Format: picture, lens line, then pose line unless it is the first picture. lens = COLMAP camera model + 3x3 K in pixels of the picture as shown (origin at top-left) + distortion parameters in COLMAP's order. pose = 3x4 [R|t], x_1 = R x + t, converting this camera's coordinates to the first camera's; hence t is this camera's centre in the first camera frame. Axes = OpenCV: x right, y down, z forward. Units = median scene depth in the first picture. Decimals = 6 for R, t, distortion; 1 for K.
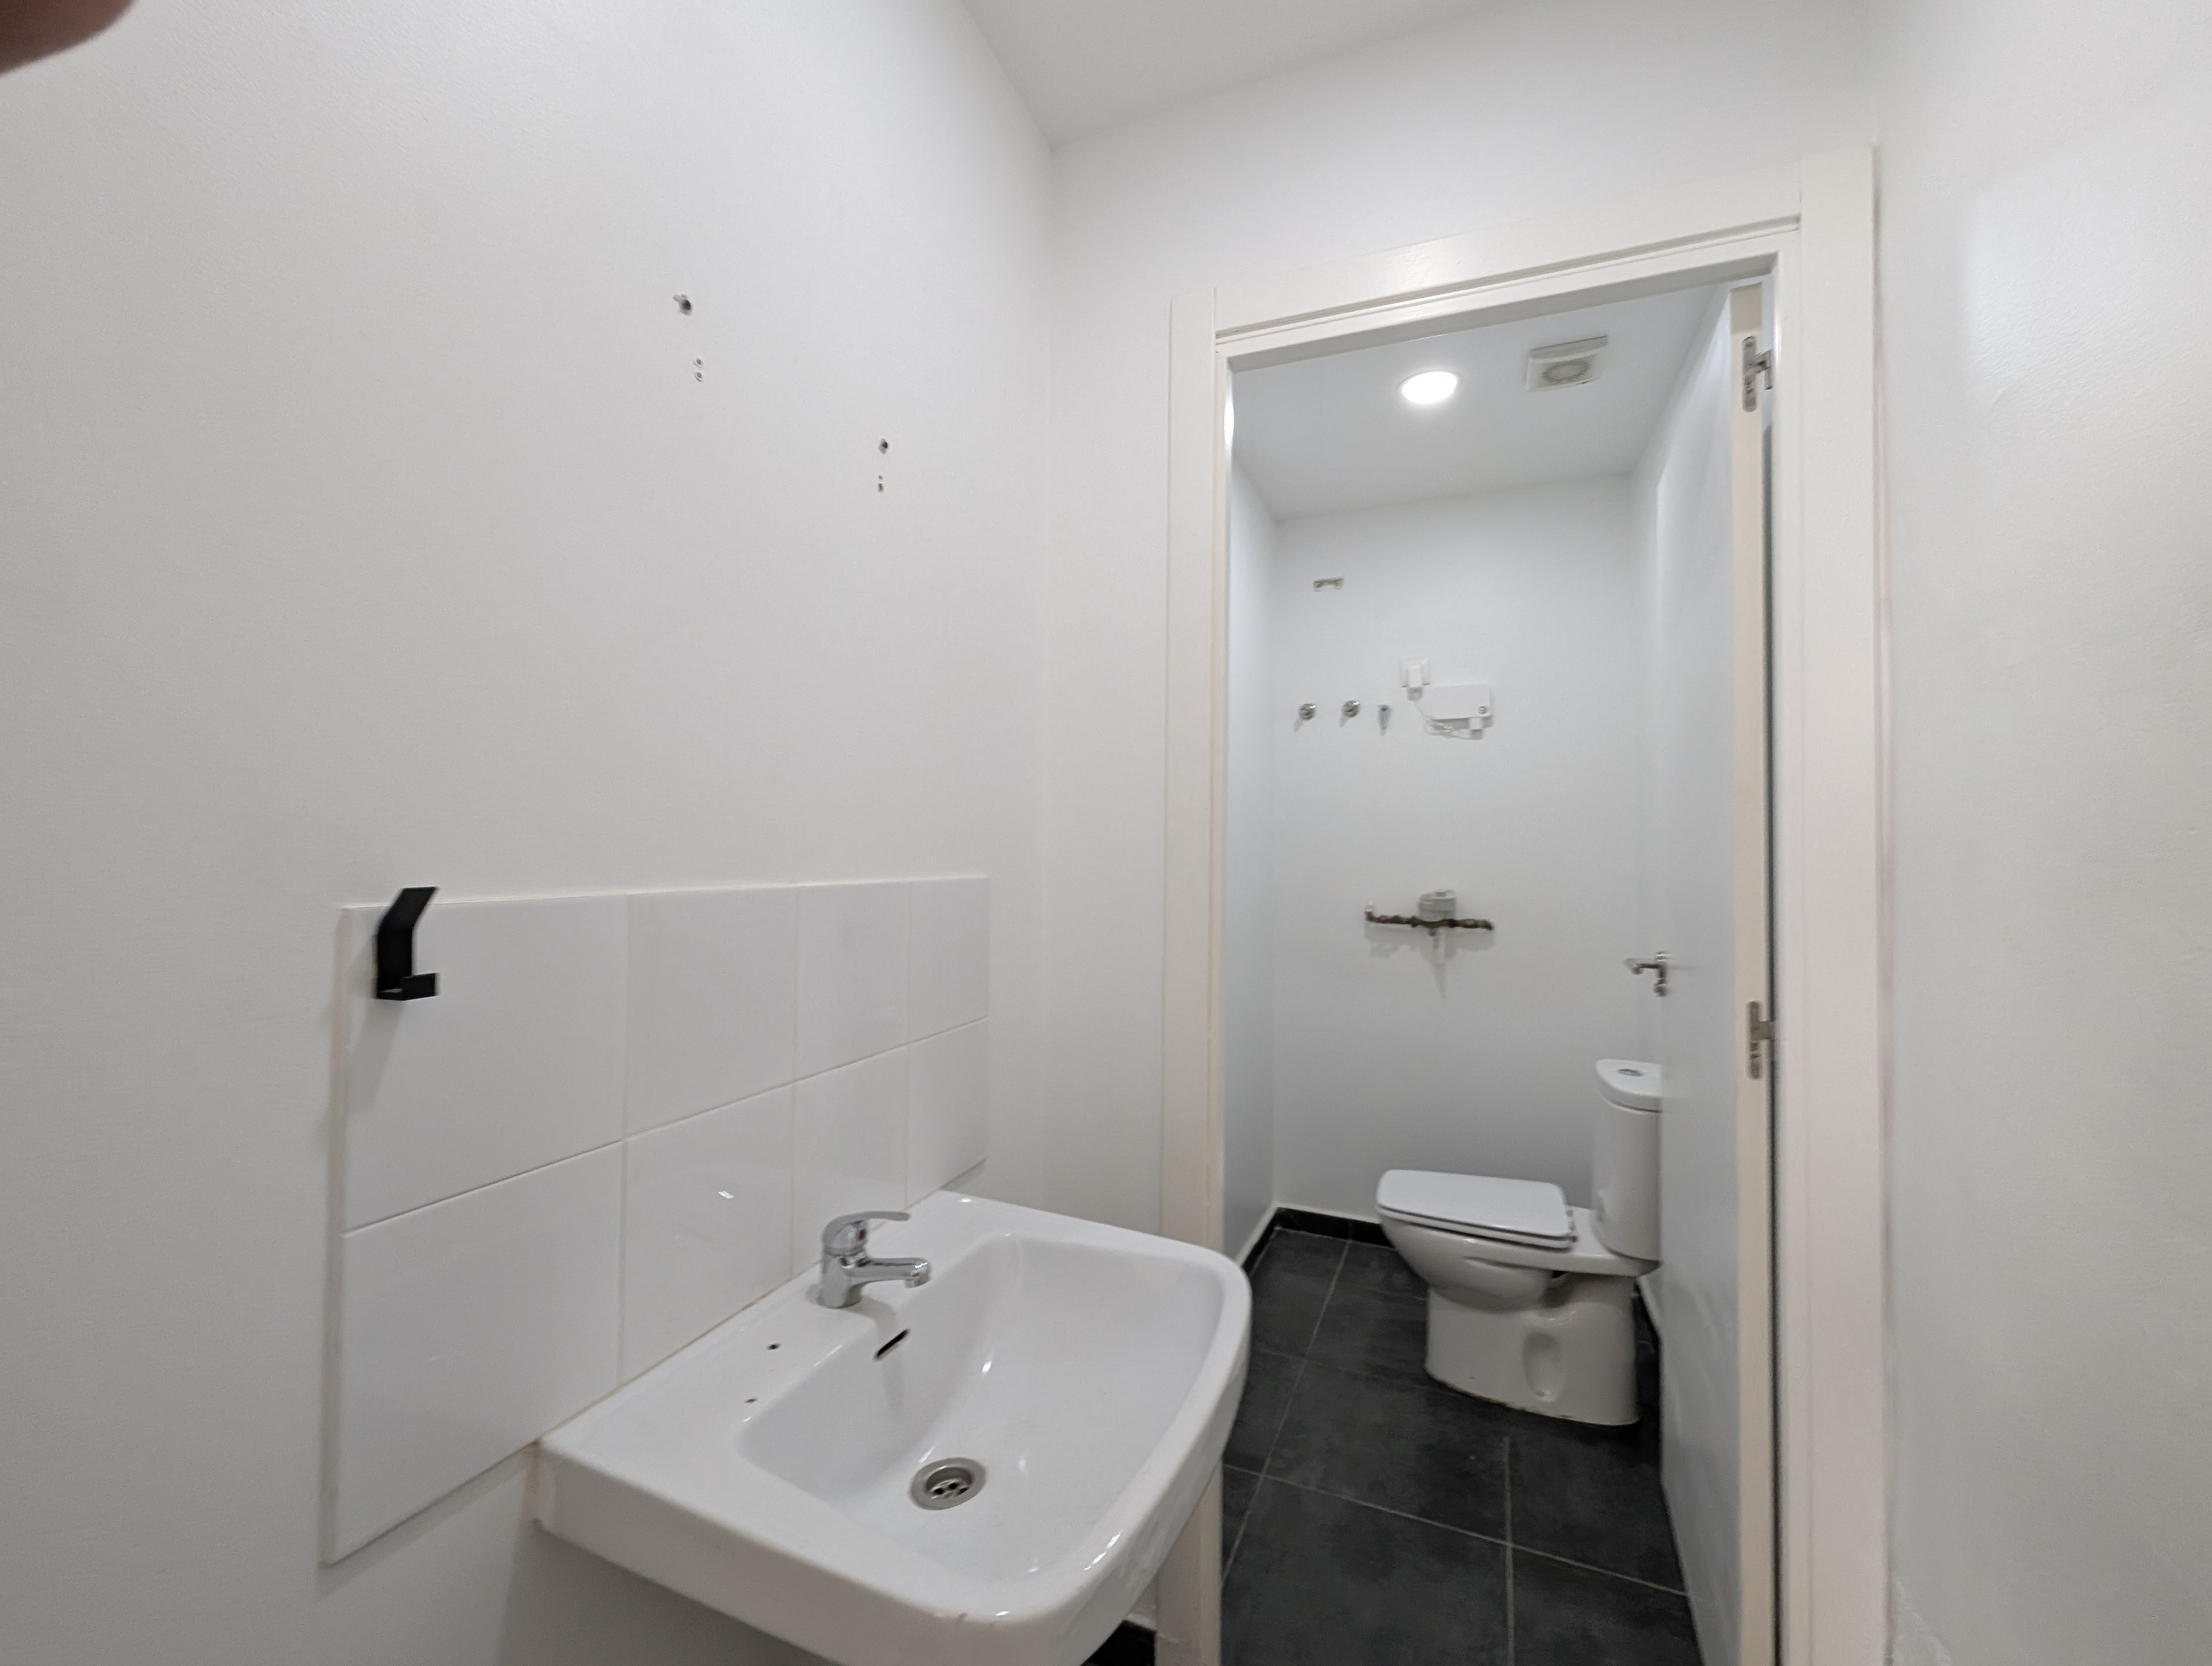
lens RADIAL K [[875.2, 0, 1106.4], [0, 875.2, 832.7], [0, 0, 1]] dist [0.000167, 0.000218]
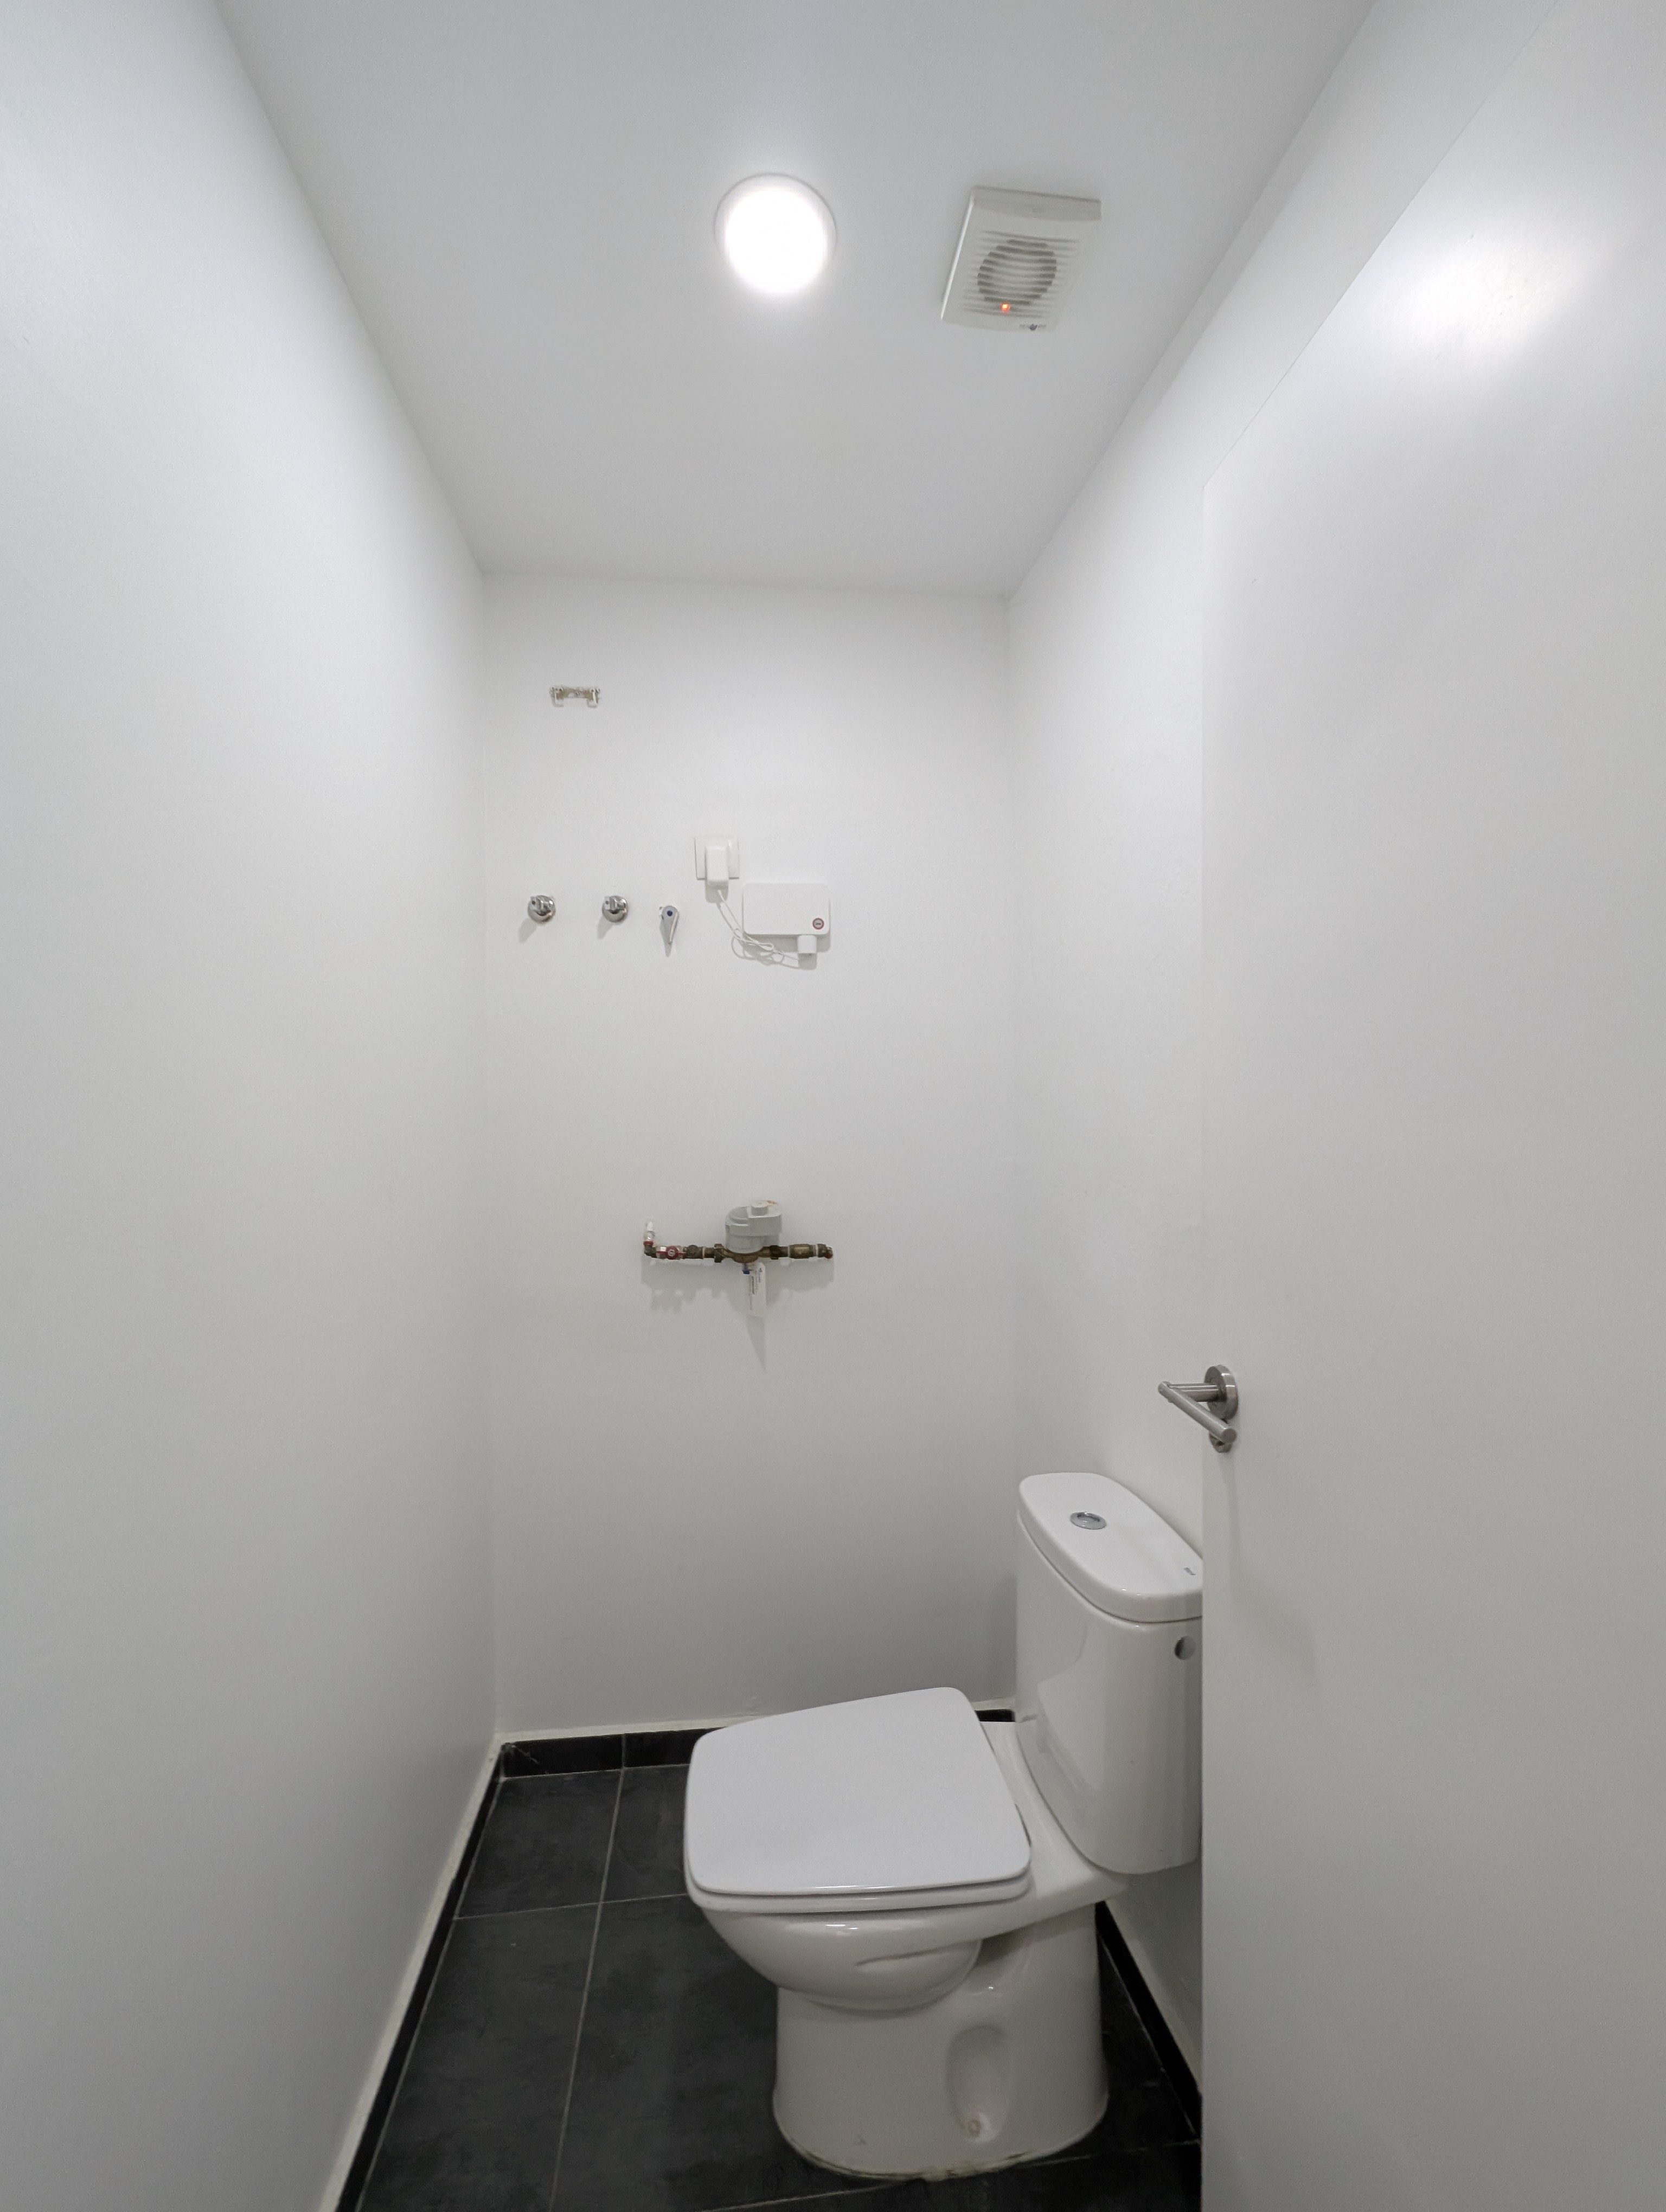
lens RADIAL K [[875.2, 0, 822.7], [0, 875.2, 1100.7], [0, 0, 1]] dist [0.000167, 0.000218]
pose [[0.866921, -0.017160, 0.498150, 0.104406], [0.005043, 0.999658, 0.025660, -0.024714], [-0.498420, -0.019733, 0.866711, 0.420707]]
